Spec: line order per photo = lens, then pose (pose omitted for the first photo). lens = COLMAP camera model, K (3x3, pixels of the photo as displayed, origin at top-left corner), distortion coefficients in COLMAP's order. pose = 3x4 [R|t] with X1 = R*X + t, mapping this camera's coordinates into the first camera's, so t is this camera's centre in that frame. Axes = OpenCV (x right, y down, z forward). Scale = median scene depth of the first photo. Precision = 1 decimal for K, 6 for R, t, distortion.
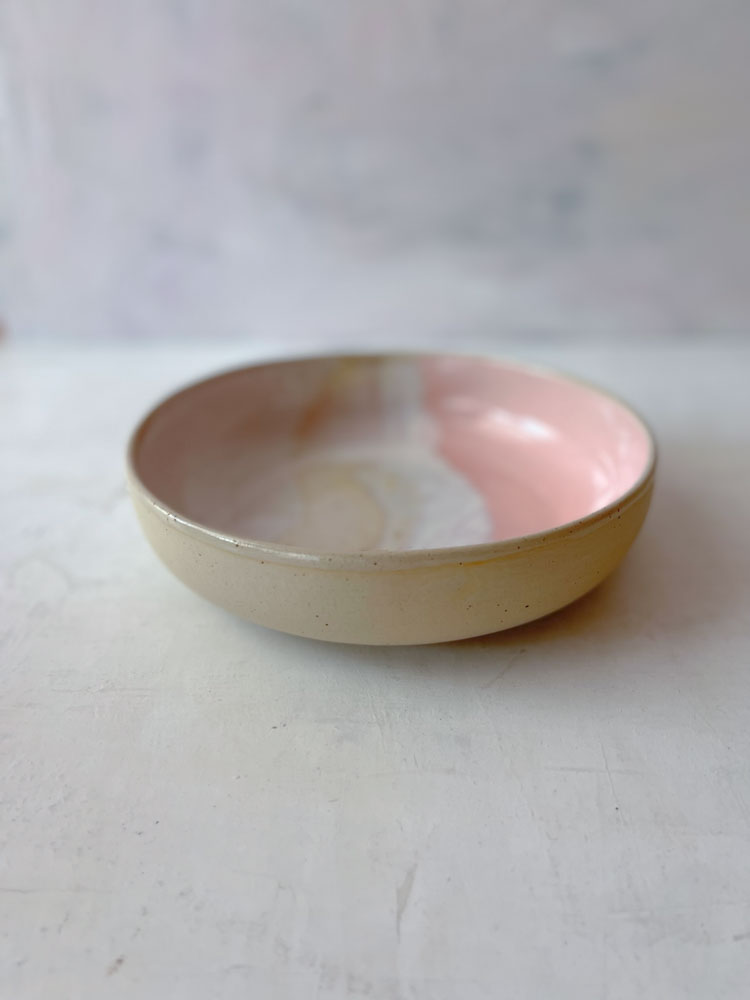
lens RADIAL K [[784.3, 0, 375.0], [0, 784.3, 500.0], [0, 0, 1]] dist [0.038613, -0.061742]
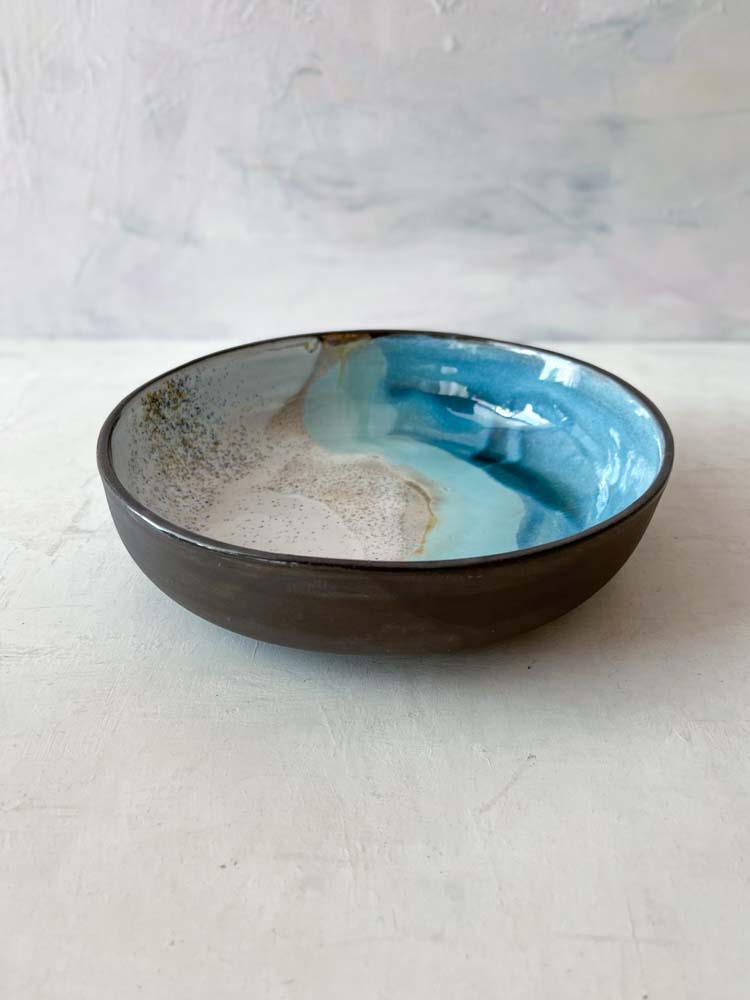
lens RADIAL K [[810.1, 0, 378.3], [0, 810.1, 496.2], [0, 0, 1]] dist [0.015344, -0.004277]
pose [[0.999944, 0.008990, -0.005522, 0.033330], [-0.008848, 0.999646, 0.025093, -0.114343], [0.005745, -0.025042, 0.999670, 0.172781]]
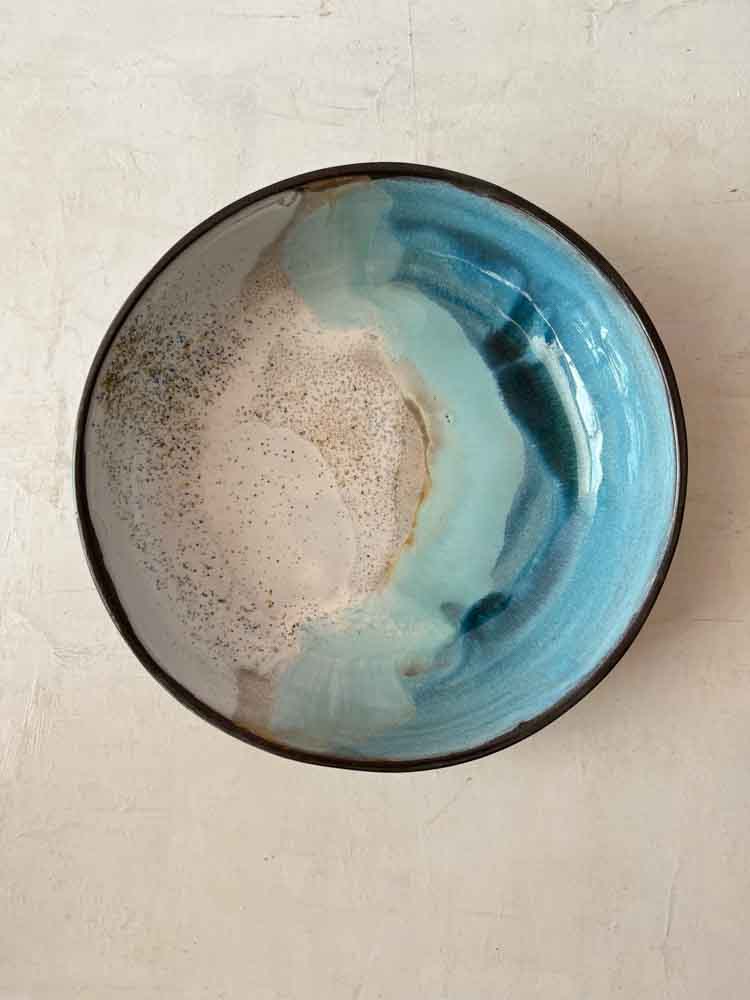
lens RADIAL K [[835.2, 0, 376.0], [0, 835.2, 451.3], [0, 0, 1]] dist [0.011404, -0.001875]
pose [[0.999124, 0.041843, 0.000302, 0.030070], [-0.020433, 0.481574, 0.876167, -1.293820], [0.036516, -0.875406, 0.482008, 0.923821]]
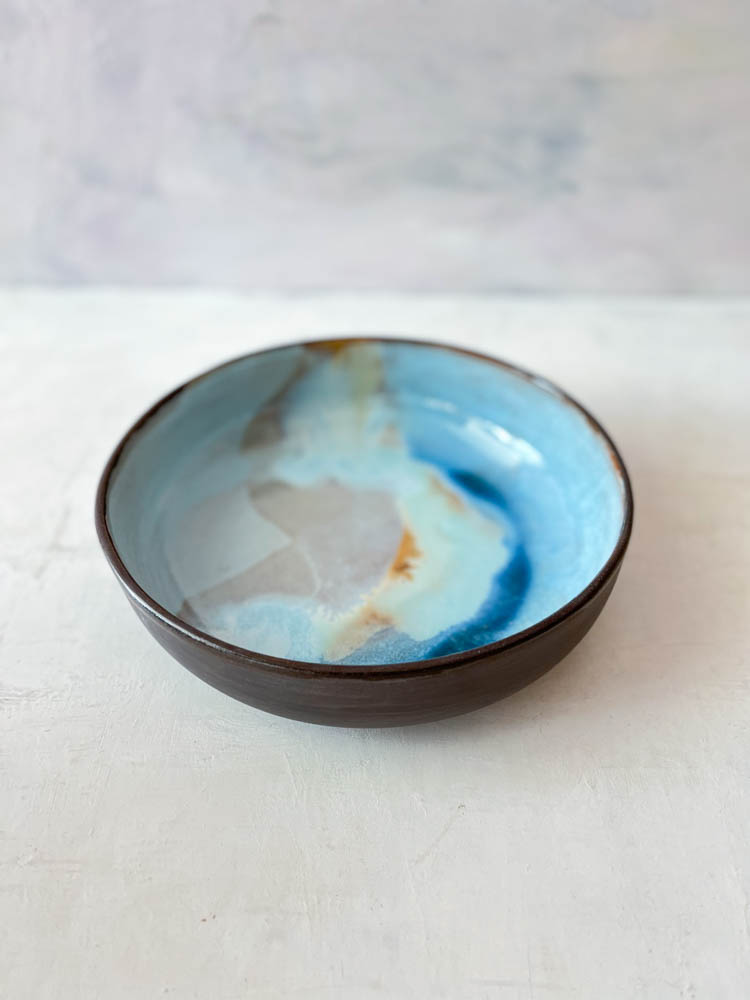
lens RADIAL K [[783.1, 0, 375.7], [0, 783.1, 496.6], [0, 0, 1]] dist [0.093099, -0.153821]
pose [[0.999699, 0.010582, 0.022150, 0.061476], [-0.015492, 0.971905, 0.234862, -0.469720], [-0.019042, -0.235135, 0.971776, 0.144560]]
